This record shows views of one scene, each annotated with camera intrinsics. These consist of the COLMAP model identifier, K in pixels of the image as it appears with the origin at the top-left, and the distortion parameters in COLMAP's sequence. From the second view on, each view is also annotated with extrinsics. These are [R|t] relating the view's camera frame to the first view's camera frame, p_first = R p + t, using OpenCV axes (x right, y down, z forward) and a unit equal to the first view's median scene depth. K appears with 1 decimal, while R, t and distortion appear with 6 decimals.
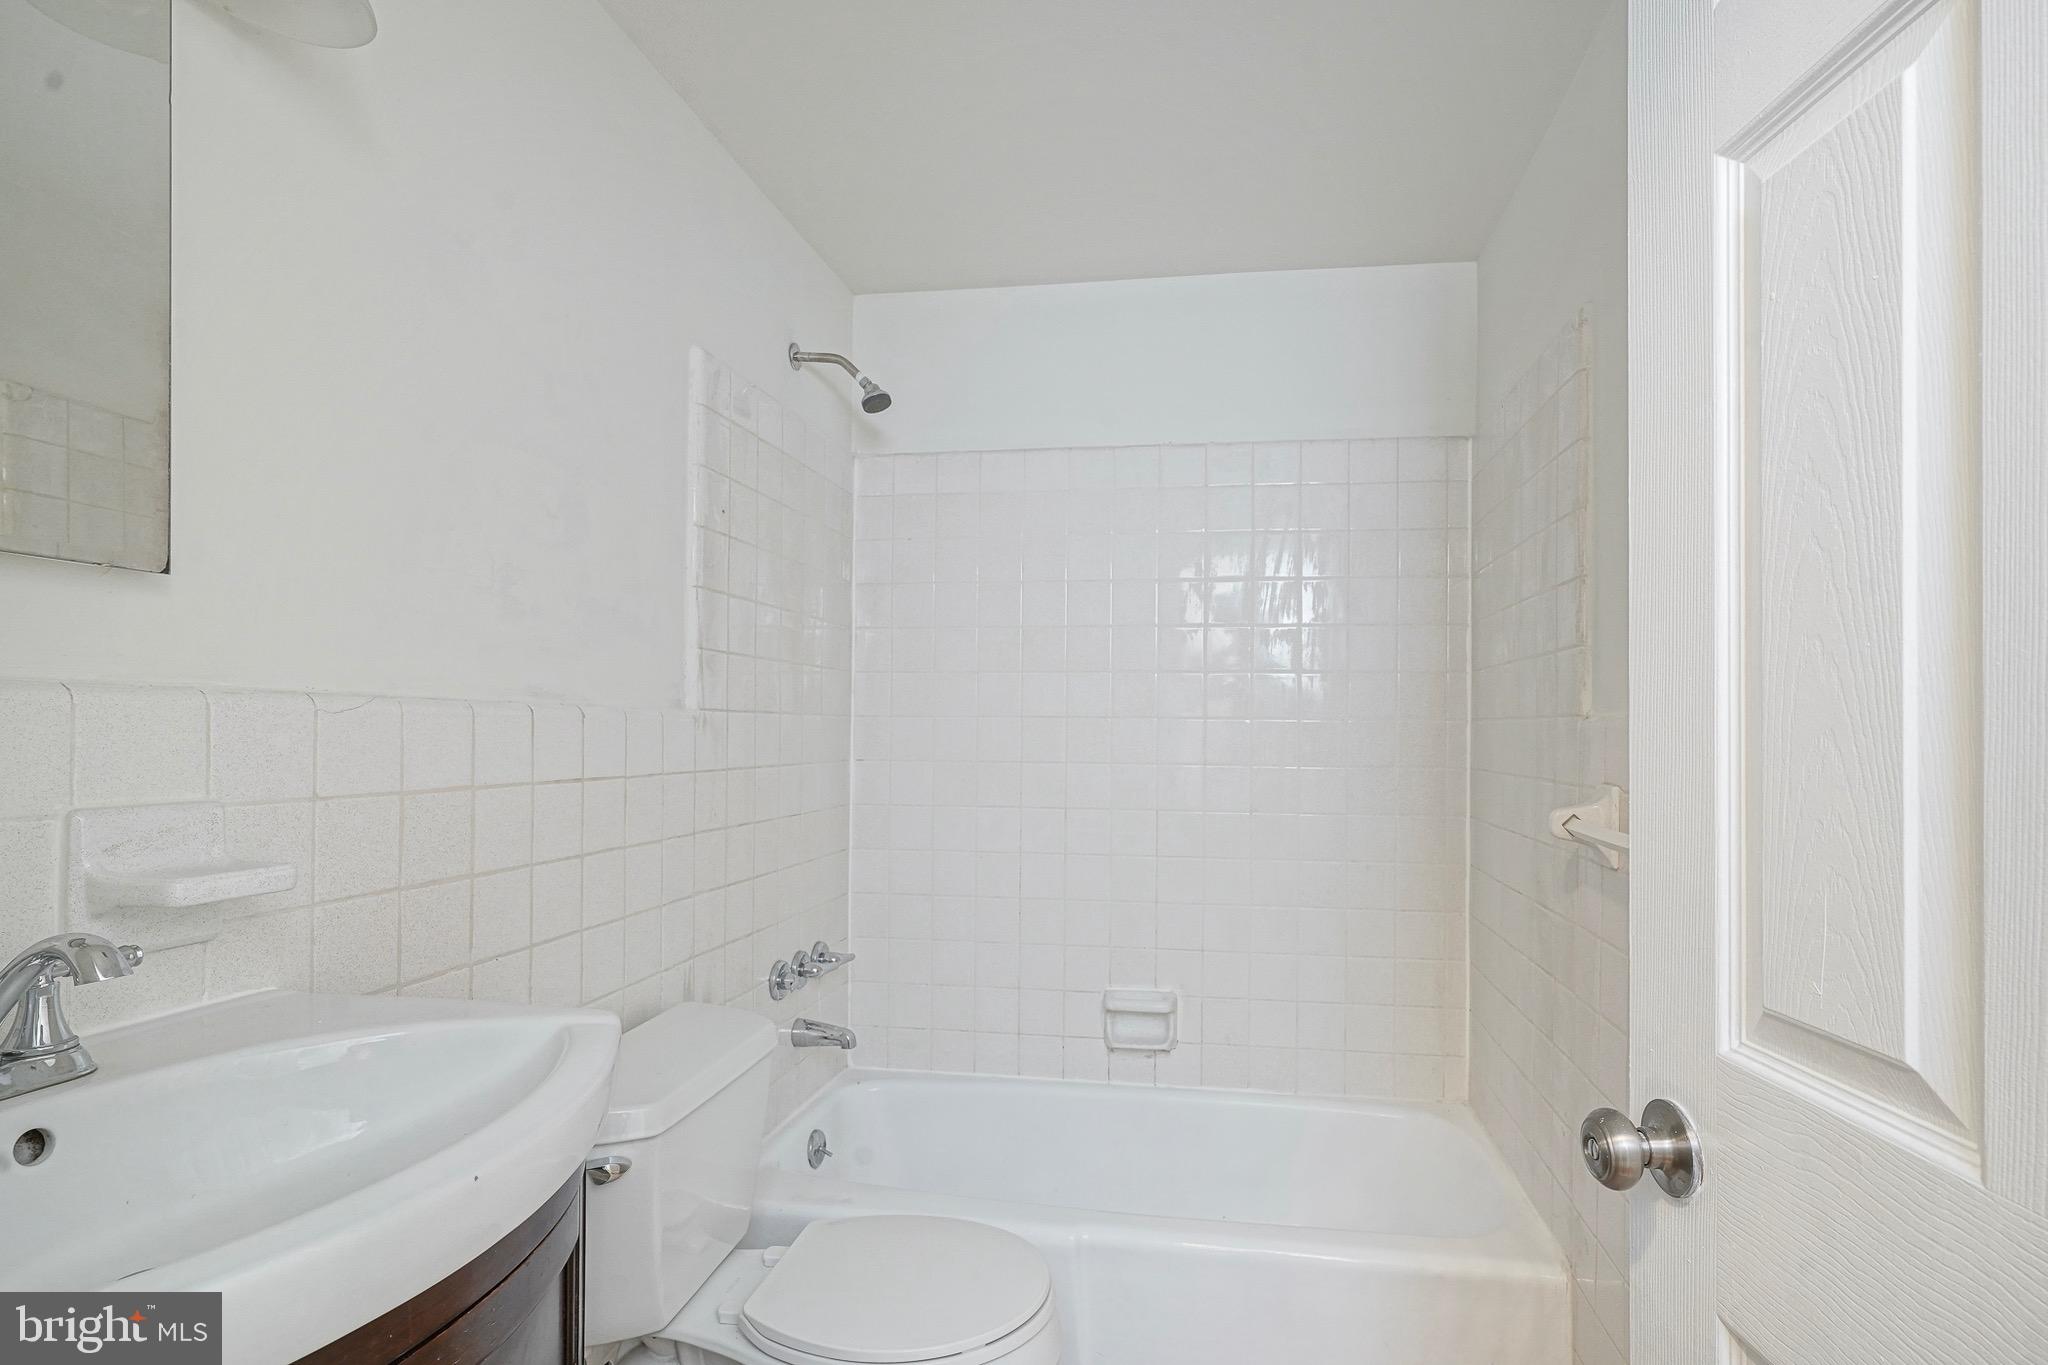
lens RADIAL K [[1047.4, 0, 1019.6], [0, 1047.4, 746.7], [0, 0, 1]] dist [0.002296, 0.001285]
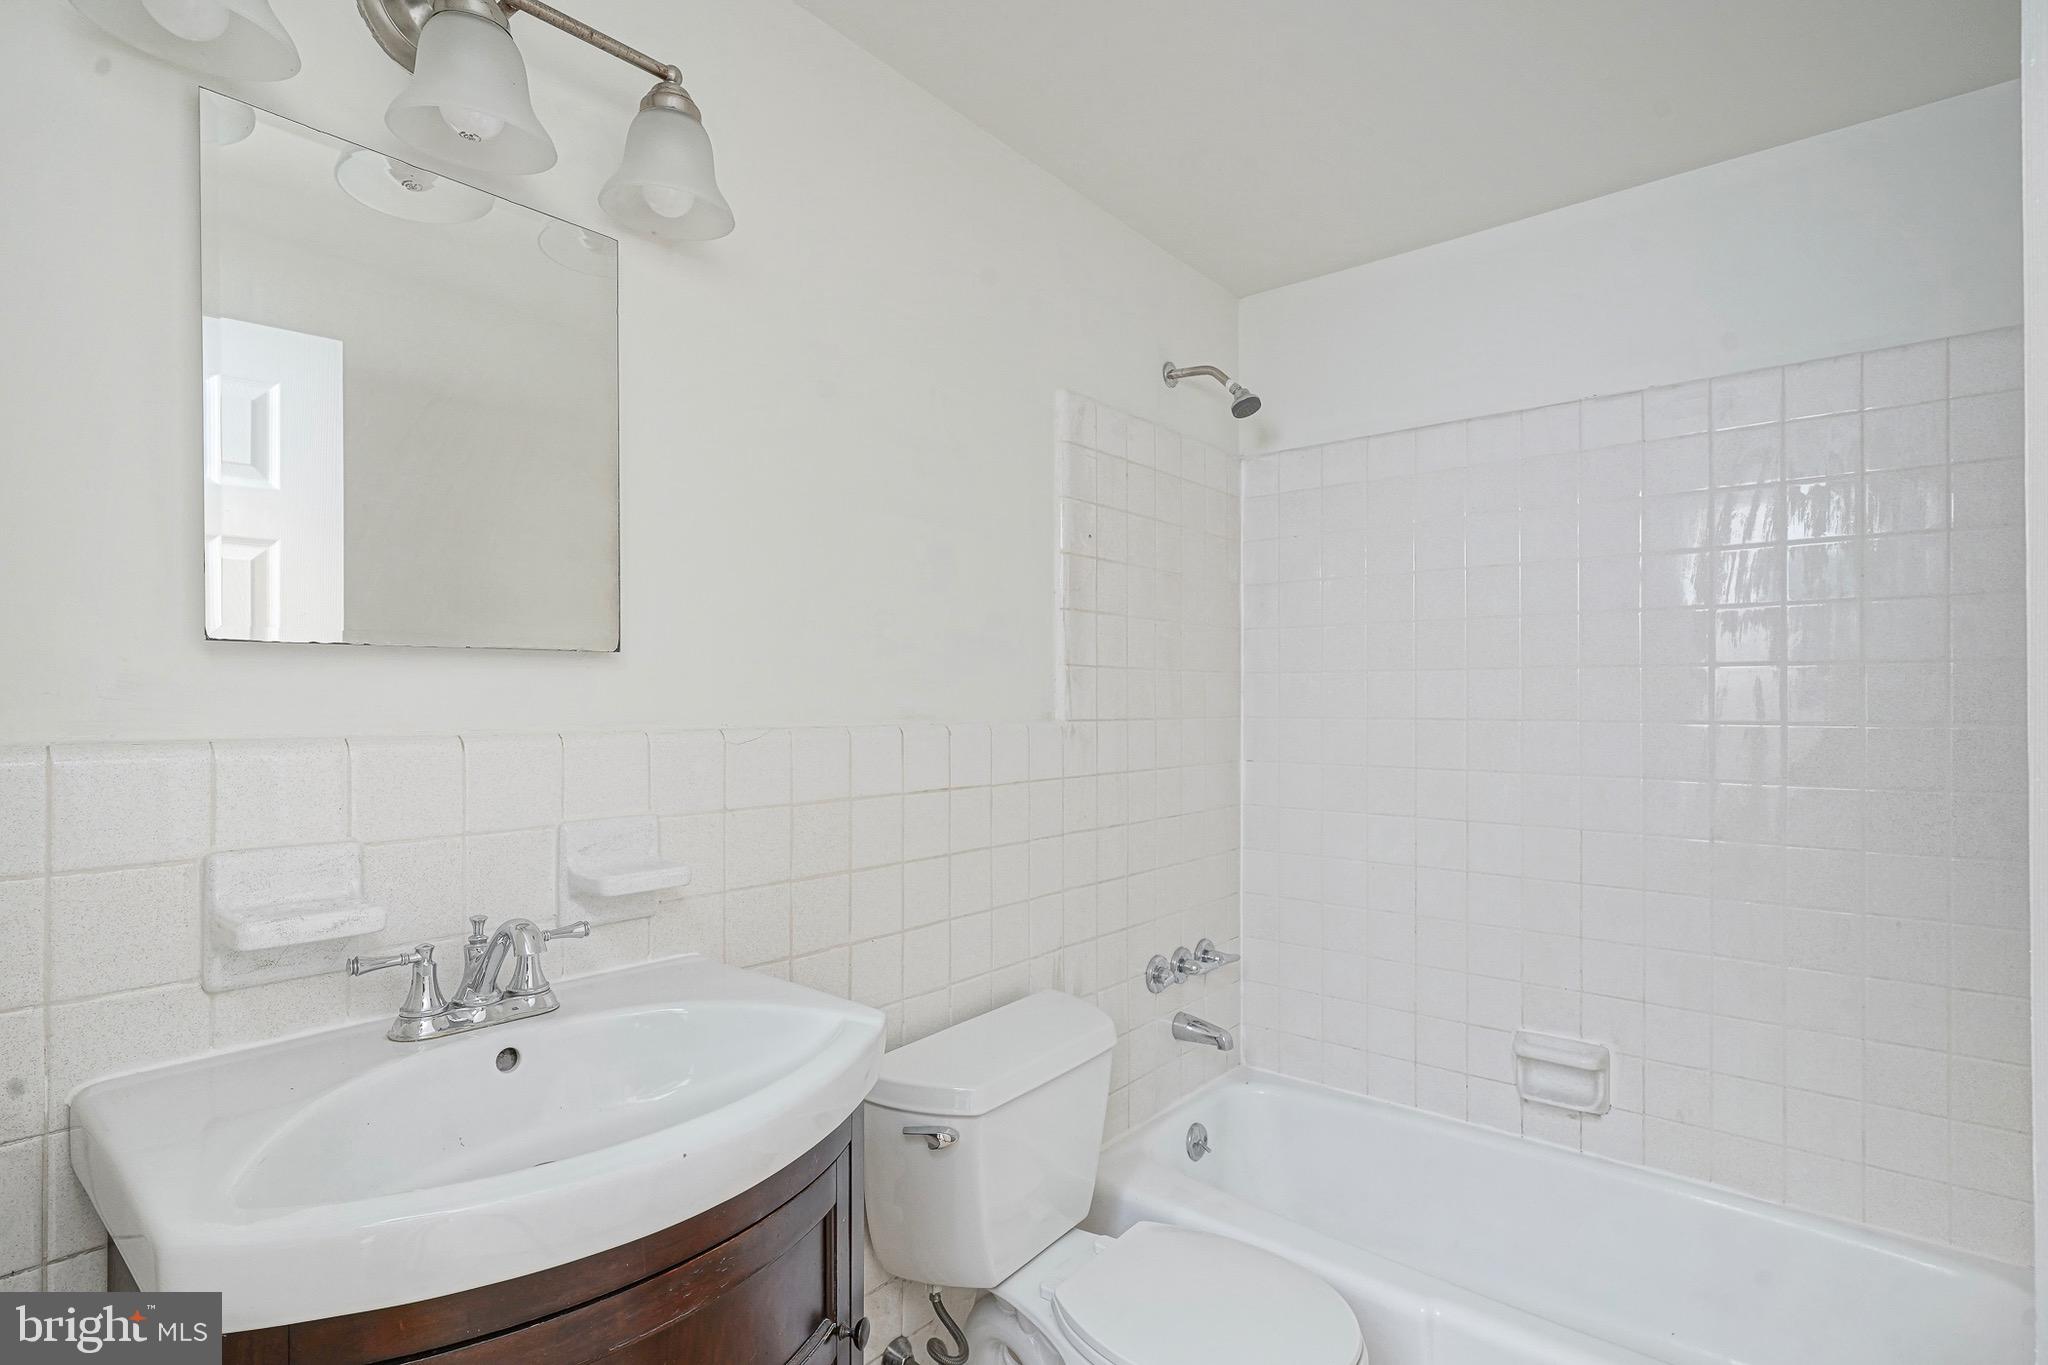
lens RADIAL K [[1001.0, 0, 999.3], [0, 1001.0, 709.3], [0, 0, 1]] dist [-0.000455, 0.002208]
pose [[0.856514, -0.007922, -0.516063, 0.151699], [0.008522, 0.999963, -0.001205, -0.041298], [0.516053, -0.003366, 0.856550, 0.061505]]
